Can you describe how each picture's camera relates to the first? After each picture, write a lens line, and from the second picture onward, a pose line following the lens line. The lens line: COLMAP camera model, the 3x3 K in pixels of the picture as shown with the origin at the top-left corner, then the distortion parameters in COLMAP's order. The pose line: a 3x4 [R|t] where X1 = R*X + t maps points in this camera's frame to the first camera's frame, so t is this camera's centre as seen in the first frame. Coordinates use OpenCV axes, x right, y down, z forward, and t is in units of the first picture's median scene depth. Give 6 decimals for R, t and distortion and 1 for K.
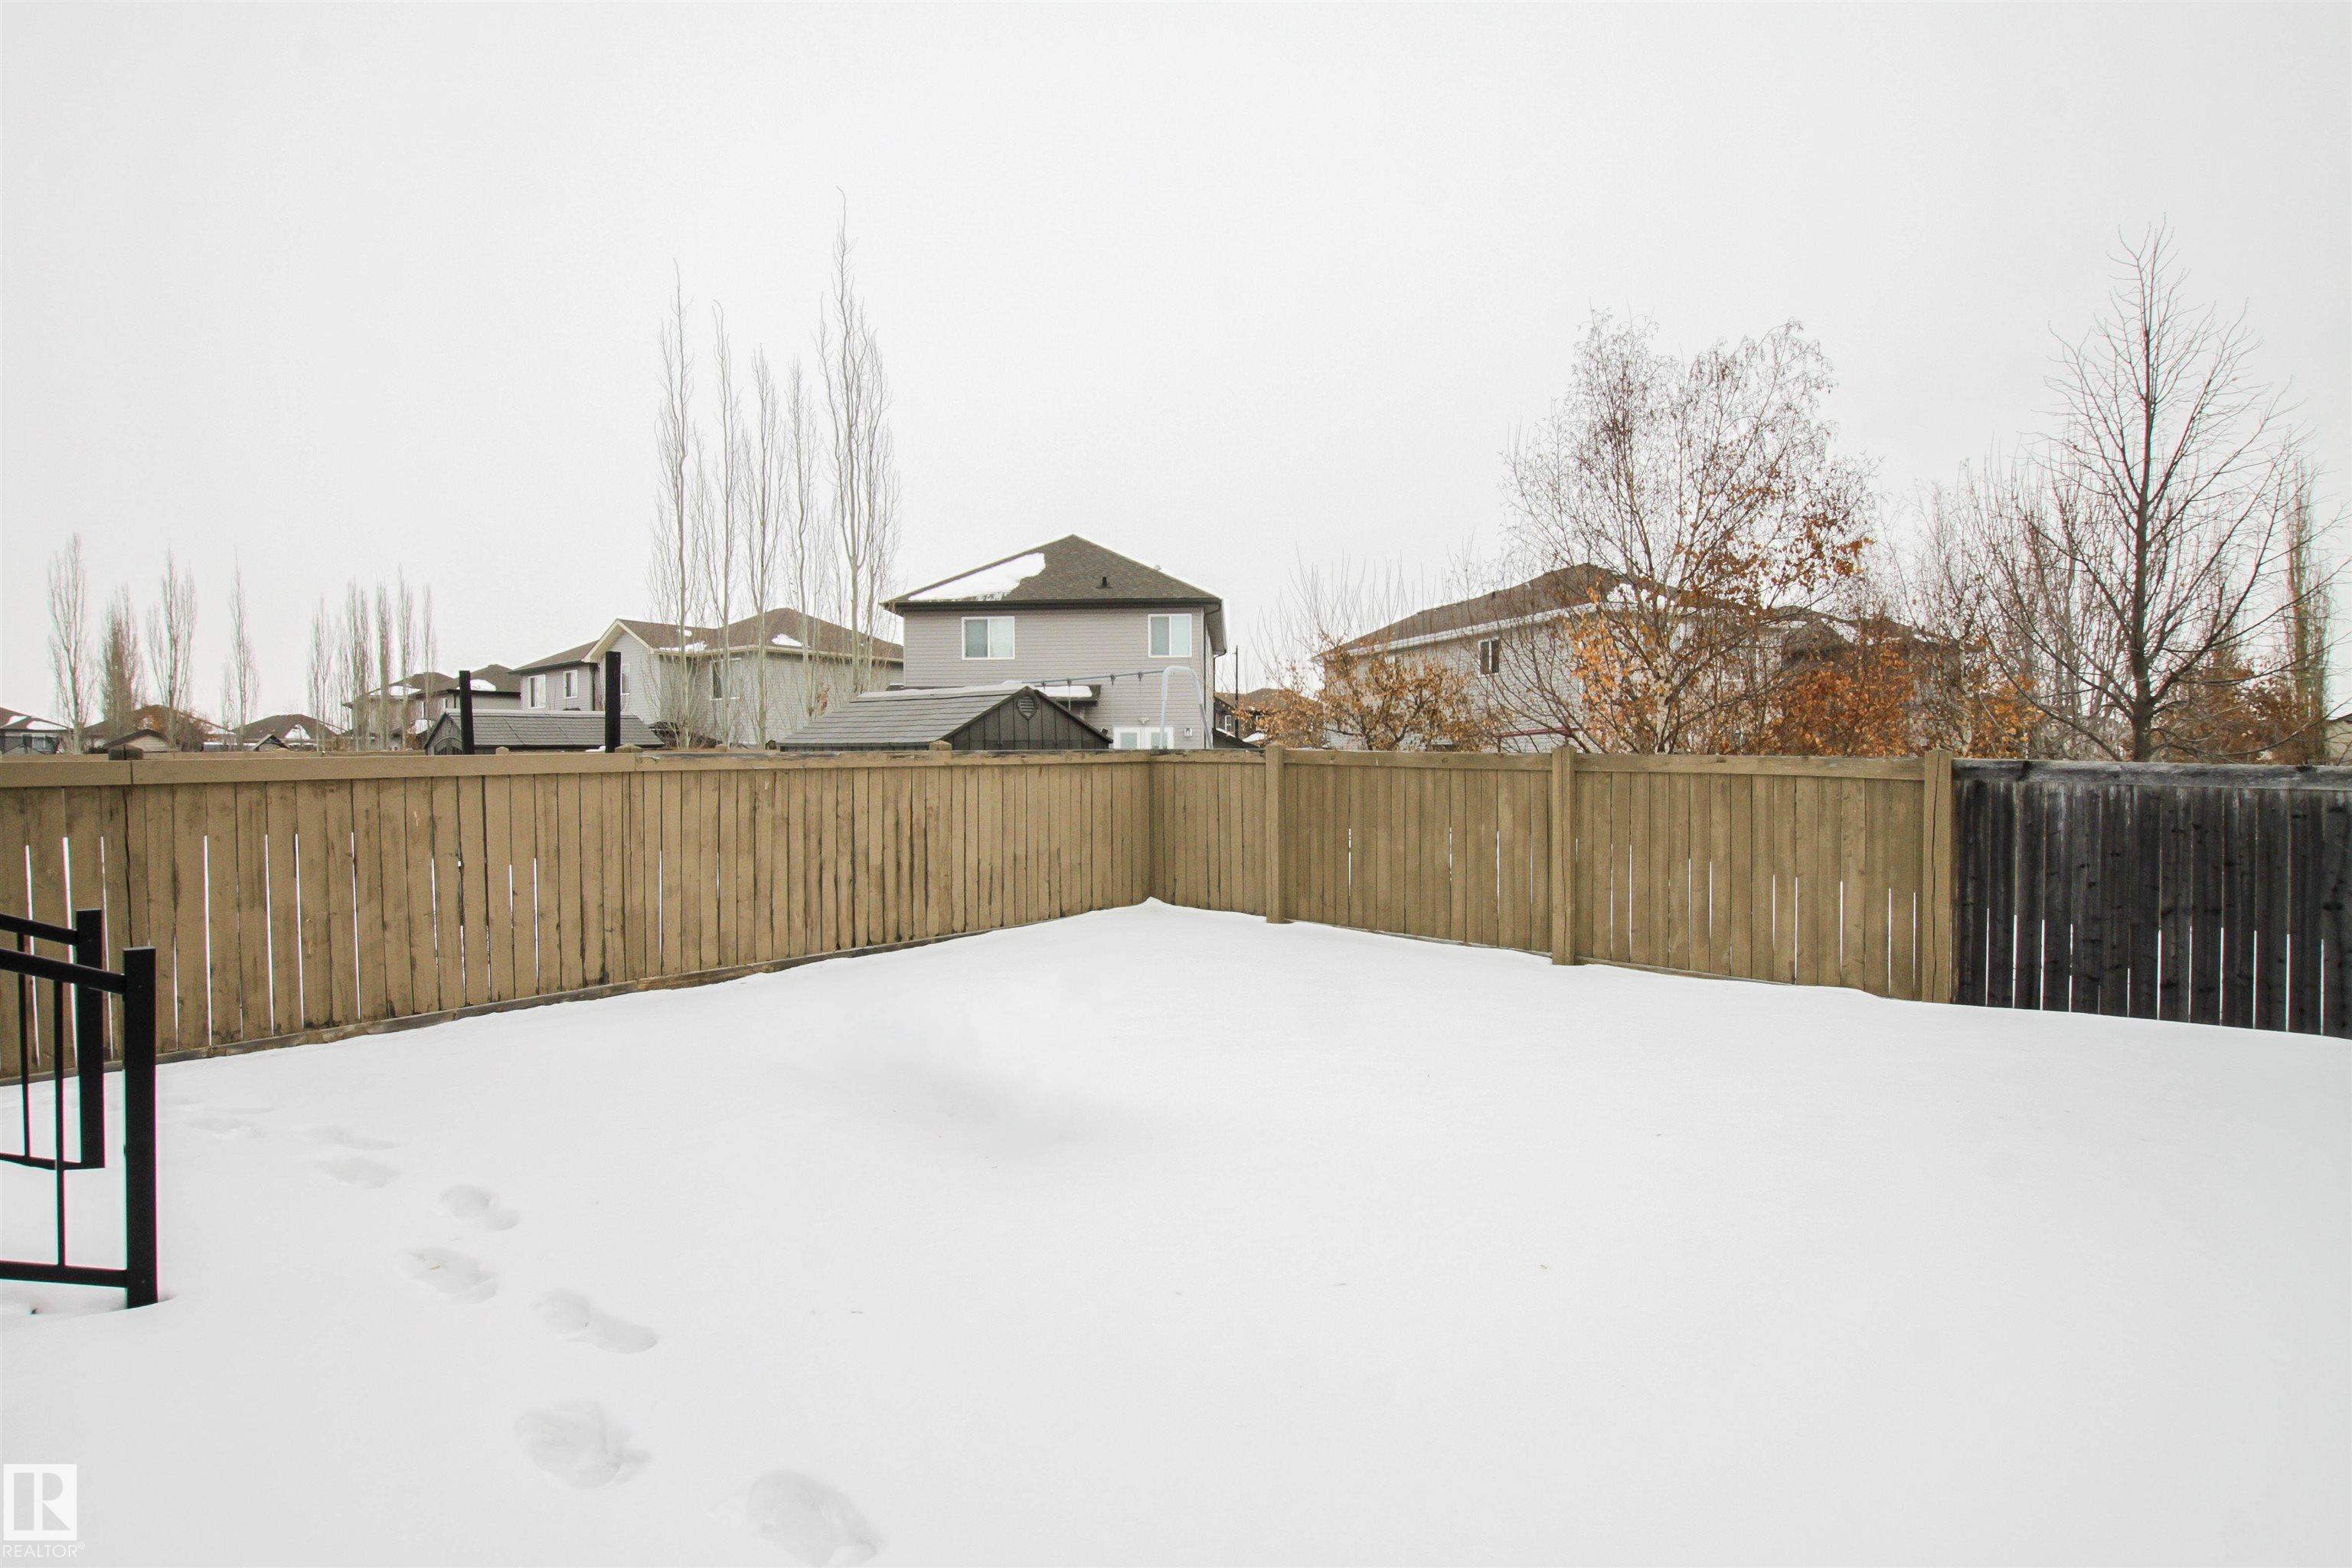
lens RADIAL K [[1158.7, 0, 1161.8], [0, 1158.7, 776.6], [0, 0, 1]] dist [-0.031558, 0.002704]
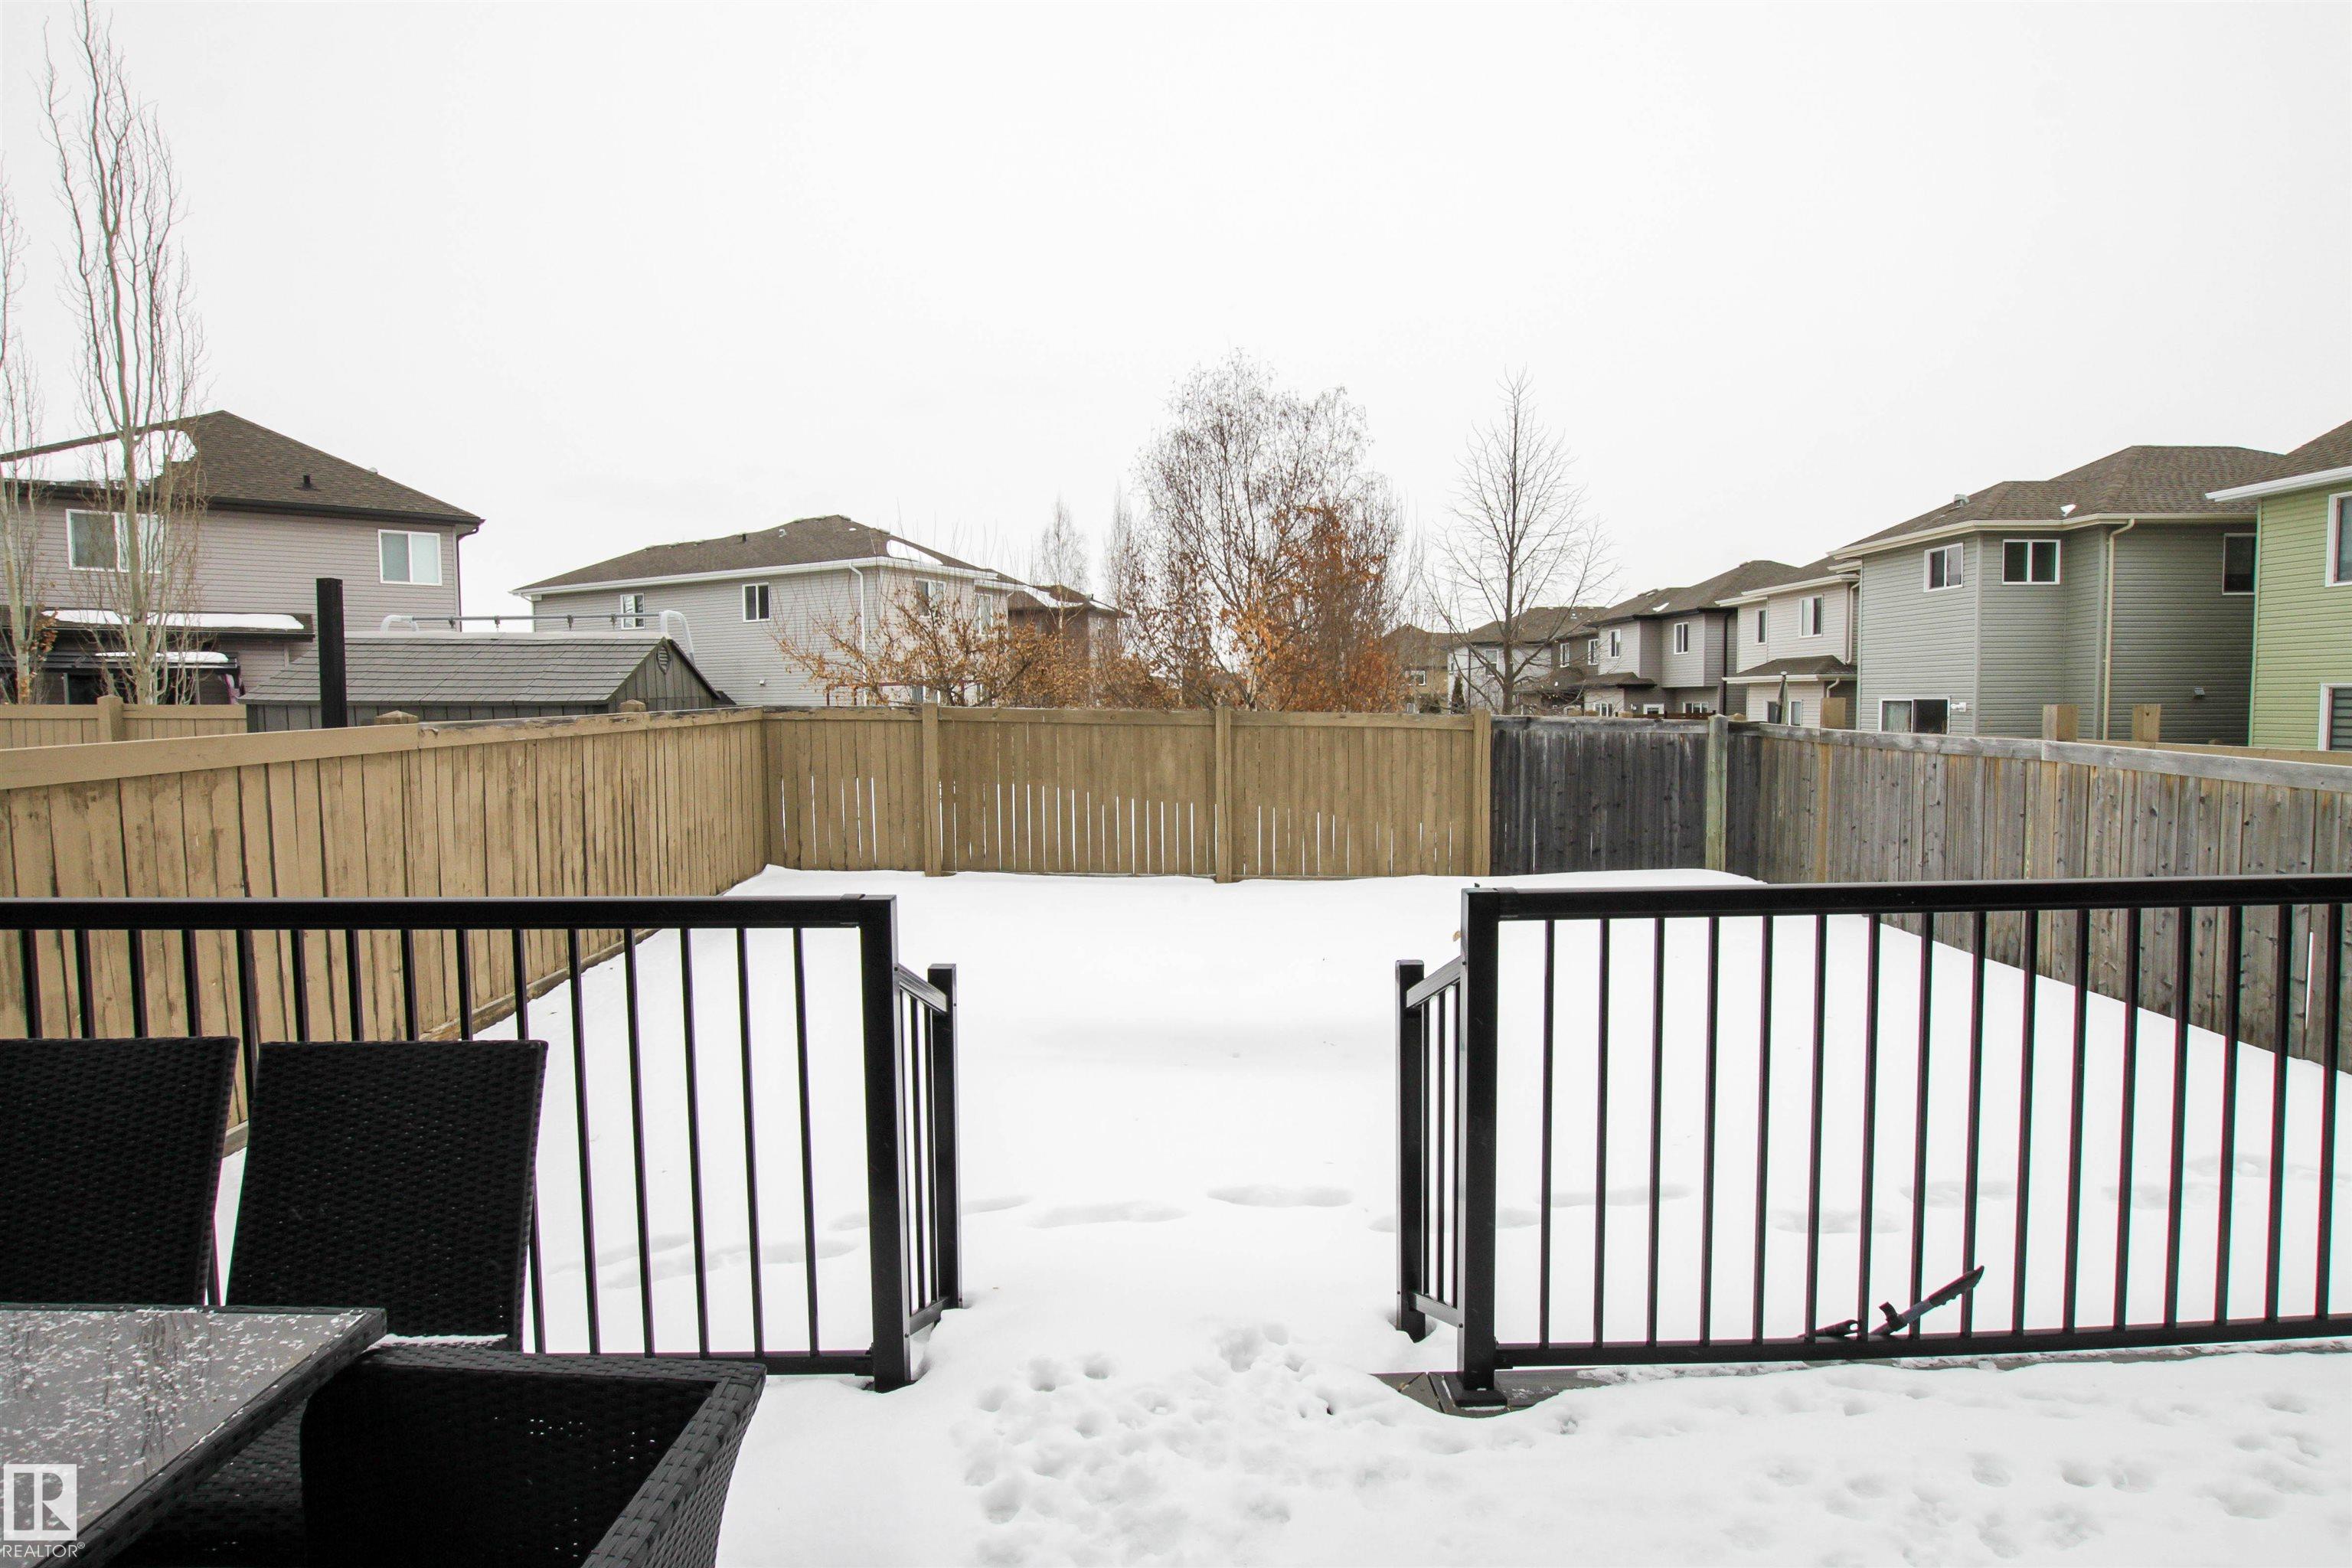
lens RADIAL K [[1158.7, 0, 1170.1], [0, 1158.7, 778.7], [0, 0, 1]] dist [-0.031558, 0.002704]
pose [[0.740966, -0.046541, 0.669928, -0.525300], [0.011339, 0.998320, 0.056813, -0.019307], [-0.671447, -0.034500, 0.740249, 0.130499]]
